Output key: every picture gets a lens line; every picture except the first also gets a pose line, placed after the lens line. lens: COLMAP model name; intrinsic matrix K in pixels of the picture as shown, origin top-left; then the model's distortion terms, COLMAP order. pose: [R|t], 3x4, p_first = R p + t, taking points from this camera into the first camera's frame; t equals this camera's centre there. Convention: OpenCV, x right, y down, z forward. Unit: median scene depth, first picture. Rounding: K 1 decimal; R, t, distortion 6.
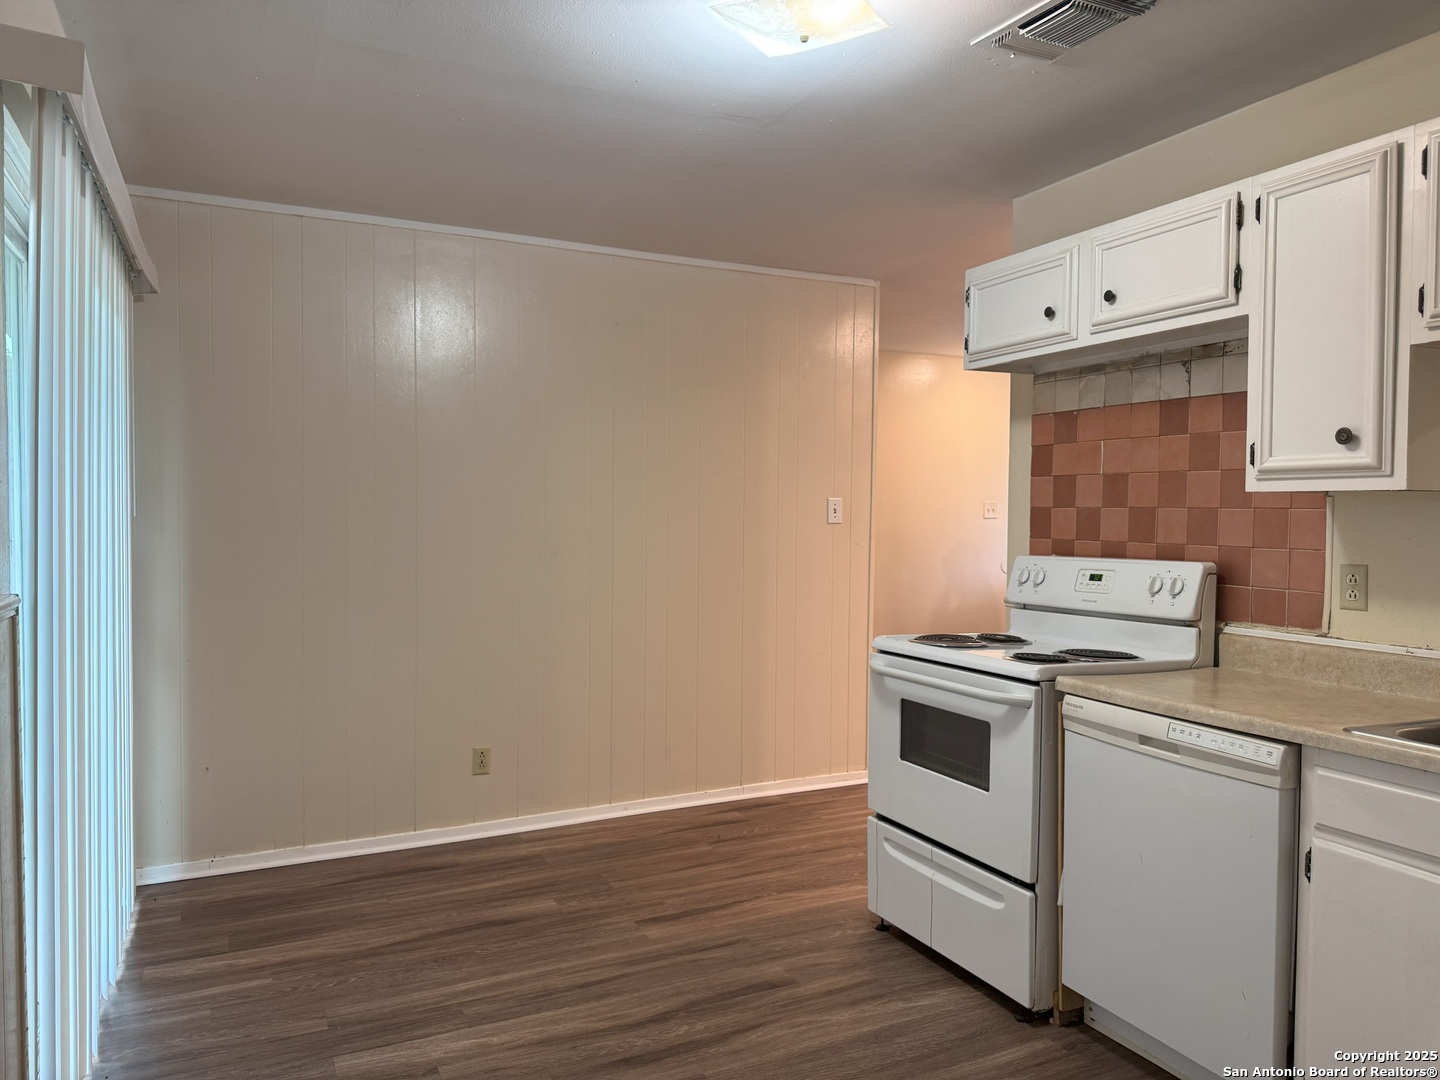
lens RADIAL K [[1034.3, 0, 724.9], [0, 1034.3, 536.3], [0, 0, 1]] dist [0.204508, -0.246995]
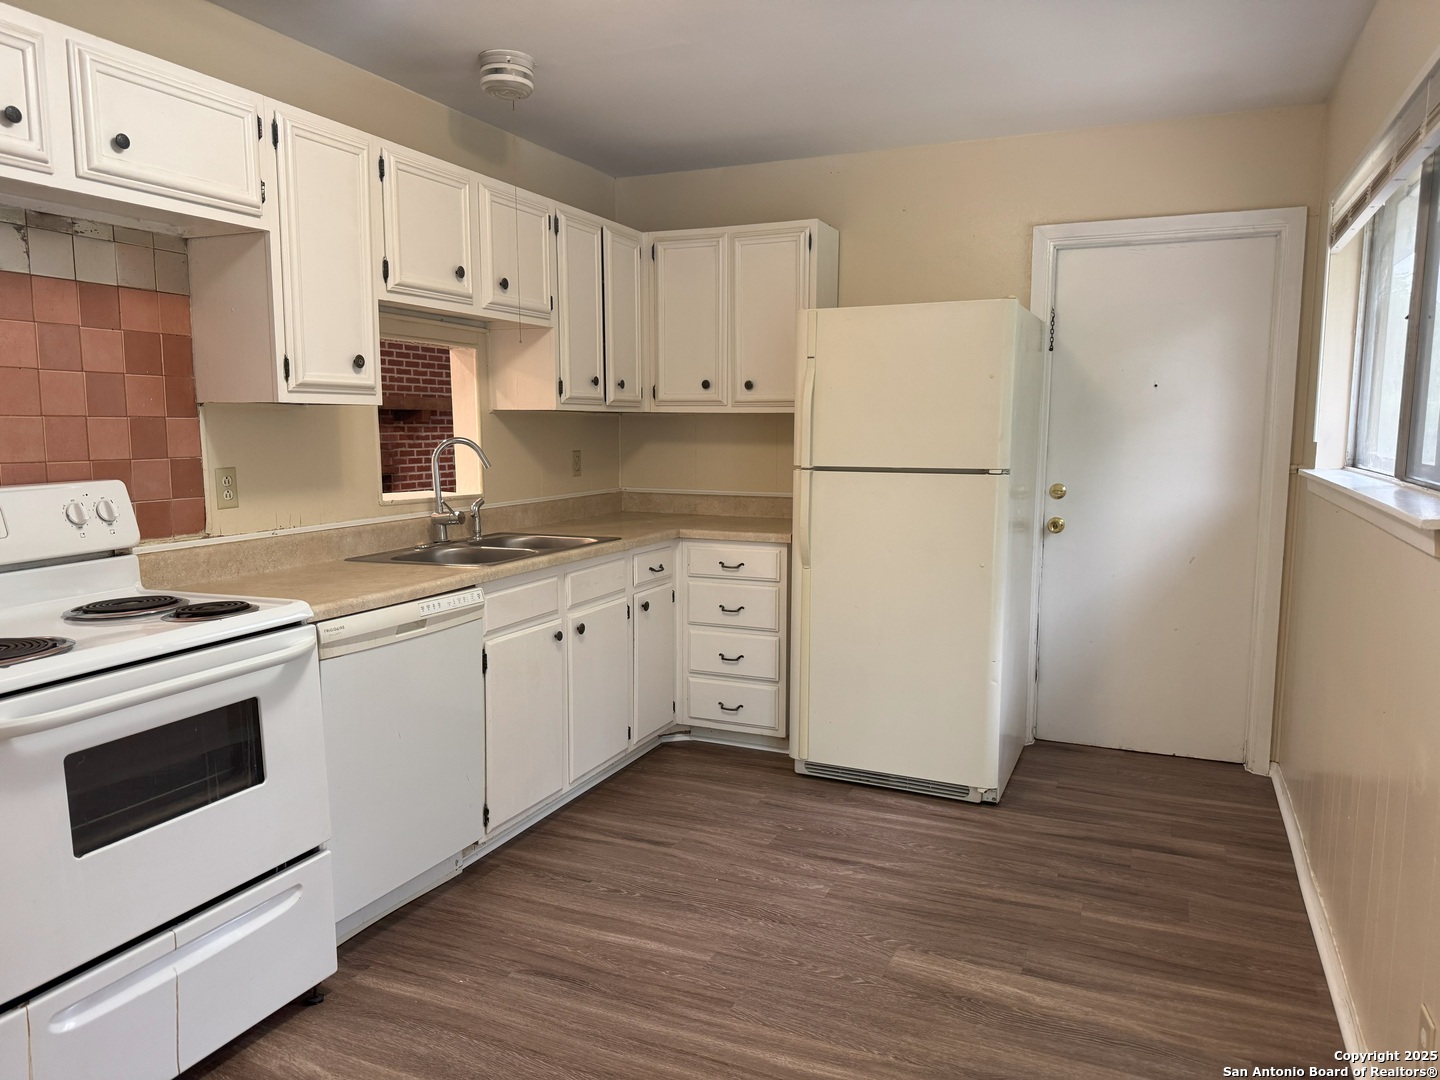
lens RADIAL K [[1034.3, 0, 724.9], [0, 1034.3, 536.3], [0, 0, 1]] dist [0.204508, -0.246995]
pose [[-0.650629, -0.089397, 0.754116, -0.584951], [0.015870, 0.991229, 0.131198, -0.039746], [-0.759230, 0.097329, -0.643503, 1.299802]]
